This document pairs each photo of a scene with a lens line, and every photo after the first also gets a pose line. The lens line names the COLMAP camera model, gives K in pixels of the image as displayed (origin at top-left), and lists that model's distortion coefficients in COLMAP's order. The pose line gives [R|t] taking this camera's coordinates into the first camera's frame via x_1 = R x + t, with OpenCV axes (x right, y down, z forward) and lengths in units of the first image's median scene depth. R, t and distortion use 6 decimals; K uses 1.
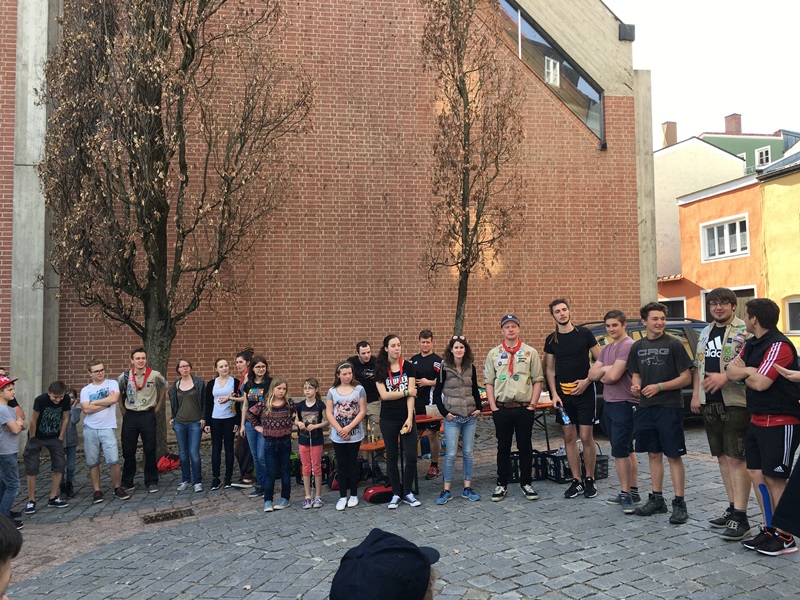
lens RADIAL K [[677.0, 0, 399.4], [0, 677.0, 297.2], [0, 0, 1]] dist [0.083023, -0.101724]
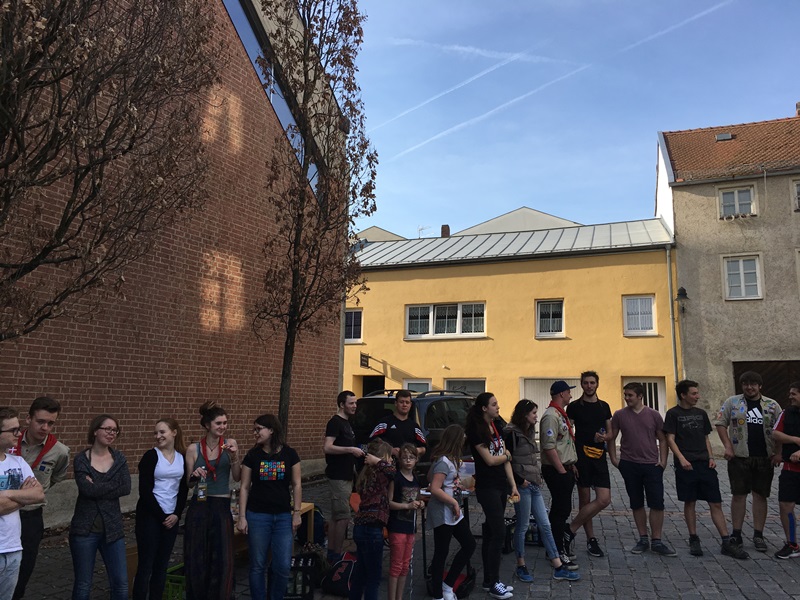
lens RADIAL K [[677.0, 0, 400.9], [0, 677.0, 287.1], [0, 0, 1]] dist [0.083023, -0.101724]
pose [[0.611405, 0.171755, 0.772454, -0.492583], [-0.073815, 0.984283, -0.160431, 0.043438], [-0.787868, 0.041069, 0.614473, 0.330405]]
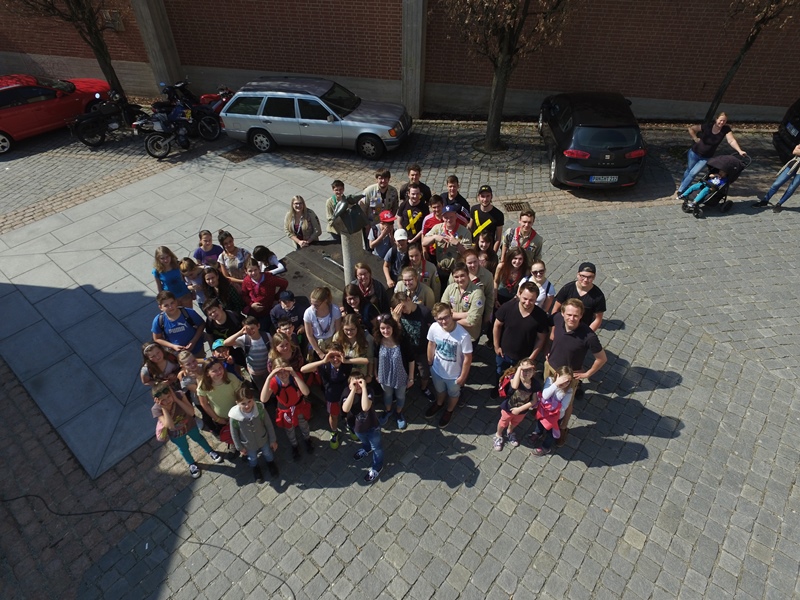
lens RADIAL K [[466.0, 0, 399.7], [0, 466.0, 298.7], [0, 0, 1]] dist [0.007085, 0.002180]
pose [[0.941278, 0.235371, -0.242068, -0.179833], [0.001059, 0.714893, 0.699233, -0.259588], [0.337632, -0.658429, 0.672663, -0.087999]]
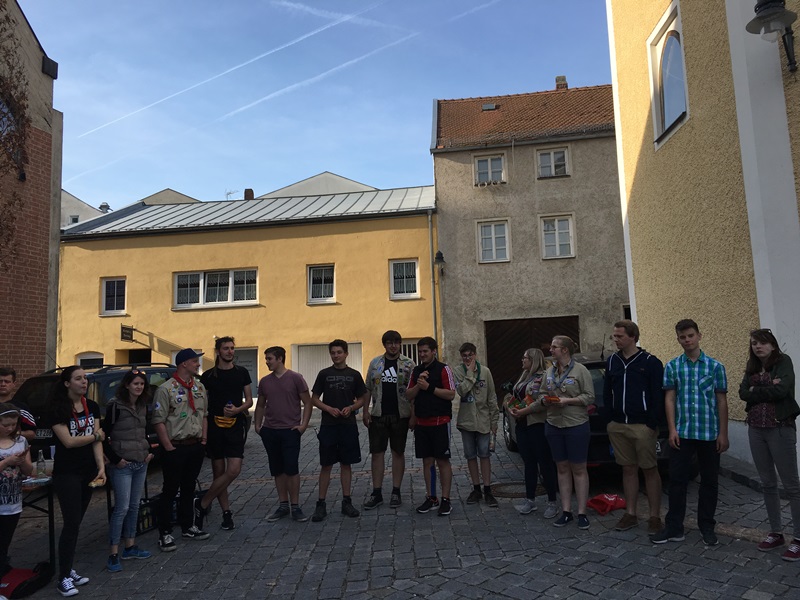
lens RADIAL K [[677.0, 0, 404.8], [0, 677.0, 298.4], [0, 0, 1]] dist [0.083023, -0.101724]
pose [[0.411328, 0.108932, 0.904955, -0.360821], [-0.025342, 0.993816, -0.108110, 0.031615], [-0.911135, 0.021535, 0.411545, 0.192762]]
